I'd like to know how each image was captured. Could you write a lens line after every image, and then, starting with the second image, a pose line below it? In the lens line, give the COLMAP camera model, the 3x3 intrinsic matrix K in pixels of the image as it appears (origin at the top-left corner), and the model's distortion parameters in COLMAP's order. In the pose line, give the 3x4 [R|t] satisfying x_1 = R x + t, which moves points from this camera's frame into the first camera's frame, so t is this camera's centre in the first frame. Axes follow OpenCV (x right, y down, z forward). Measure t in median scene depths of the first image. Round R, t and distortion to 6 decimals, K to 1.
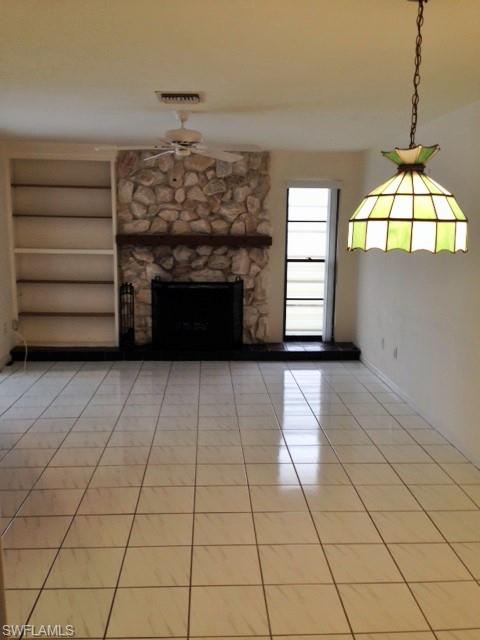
lens RADIAL K [[604.6, 0, 240.0], [0, 604.6, 320.0], [0, 0, 1]] dist [0.098251, 0.002699]
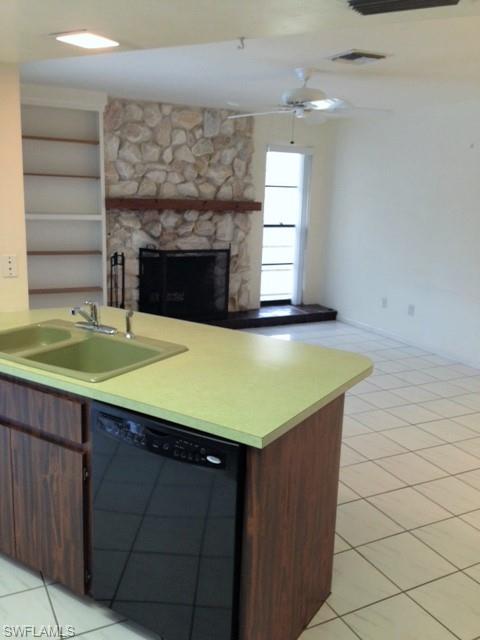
lens RADIAL K [[604.6, 0, 240.0], [0, 604.6, 320.0], [0, 0, 1]] dist [0.098251, 0.002699]
pose [[0.903729, -0.072467, 0.421928, -0.402678], [0.045058, 0.996196, 0.074589, -0.020844], [-0.425728, -0.048397, 0.903556, 0.111388]]
